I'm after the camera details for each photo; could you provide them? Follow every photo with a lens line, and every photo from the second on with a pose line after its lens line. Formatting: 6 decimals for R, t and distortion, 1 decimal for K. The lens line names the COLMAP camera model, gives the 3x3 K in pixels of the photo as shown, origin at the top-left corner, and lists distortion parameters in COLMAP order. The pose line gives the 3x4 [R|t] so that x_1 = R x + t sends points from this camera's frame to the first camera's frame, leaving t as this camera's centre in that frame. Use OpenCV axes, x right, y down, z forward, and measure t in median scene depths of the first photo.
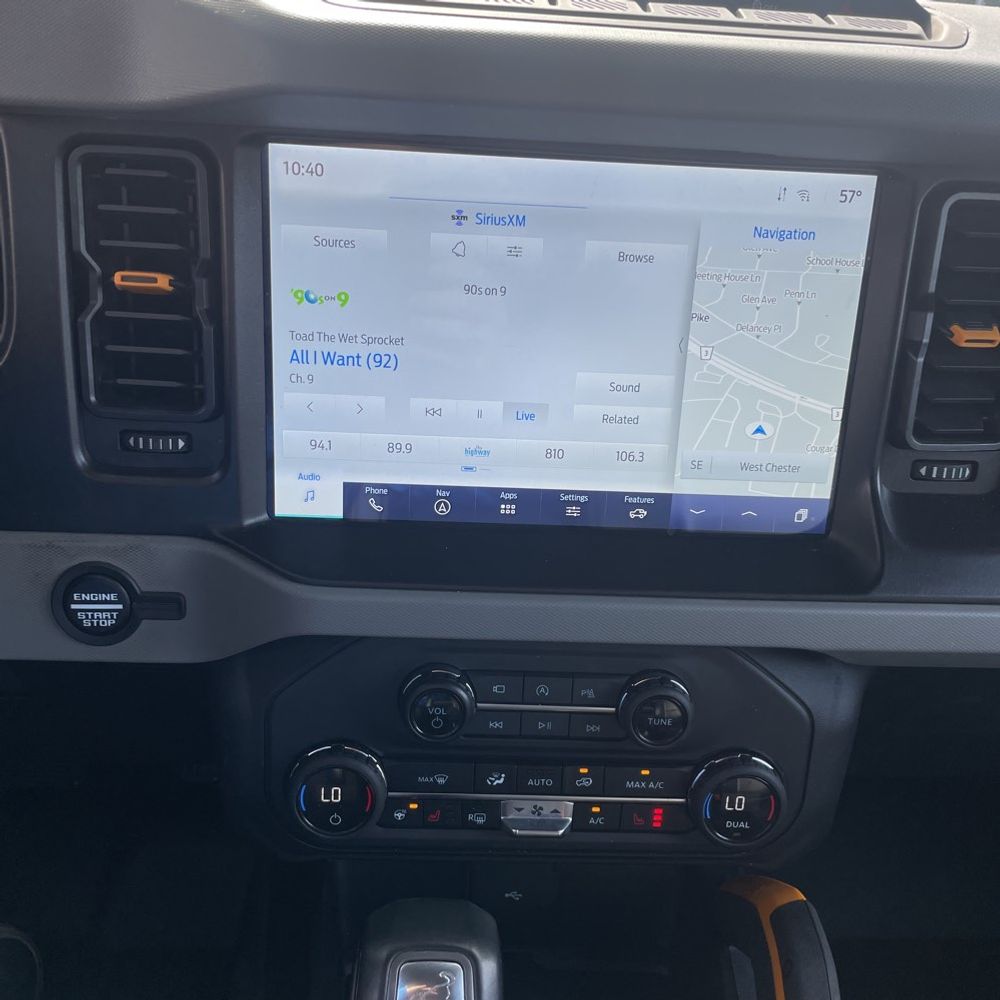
lens RADIAL K [[1012.2, 0, 497.9], [0, 1012.2, 500.4], [0, 0, 1]] dist [0.024595, 0.000000]
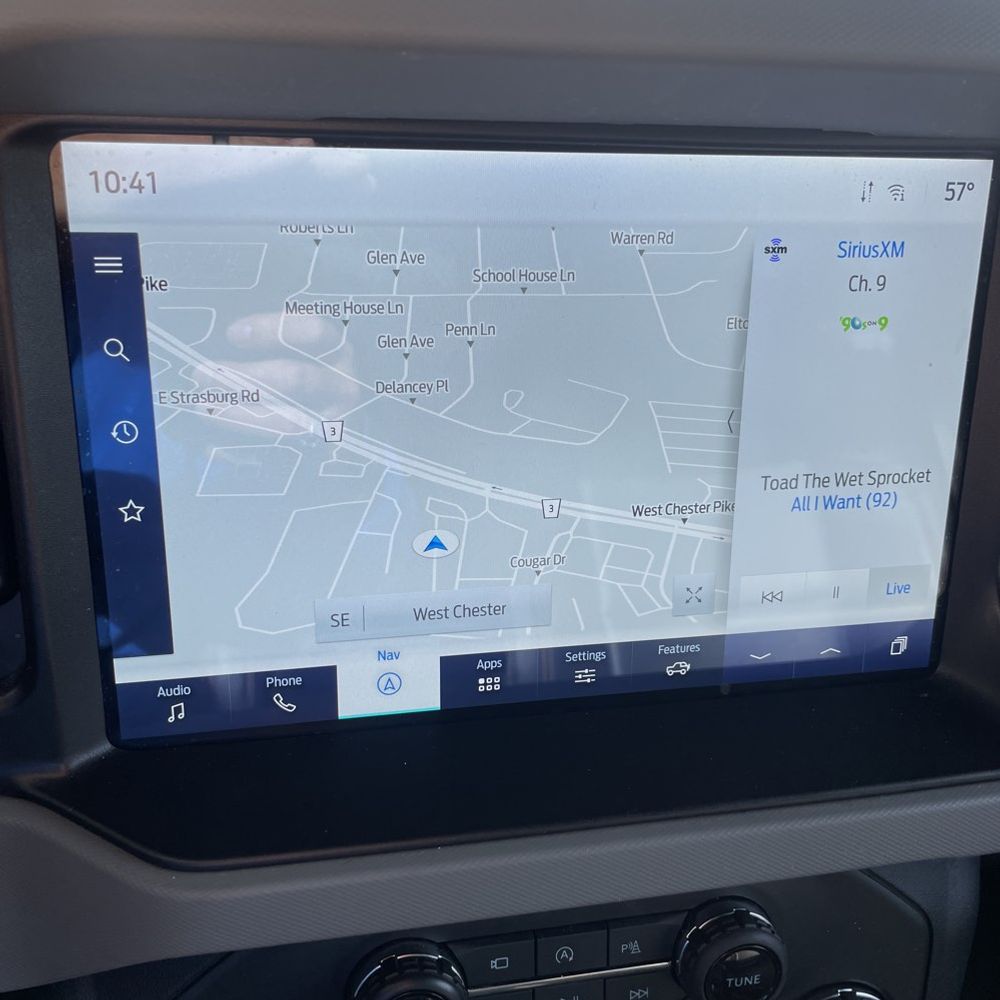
lens RADIAL K [[1012.2, 0, 501.8], [0, 1012.2, 499.7], [0, 0, 1]] dist [0.024595, 0.000000]
pose [[0.985072, -0.082858, 0.150893, -0.071453], [0.088059, 0.995719, -0.028107, -0.091627], [-0.147918, 0.040975, 0.988150, 0.344626]]
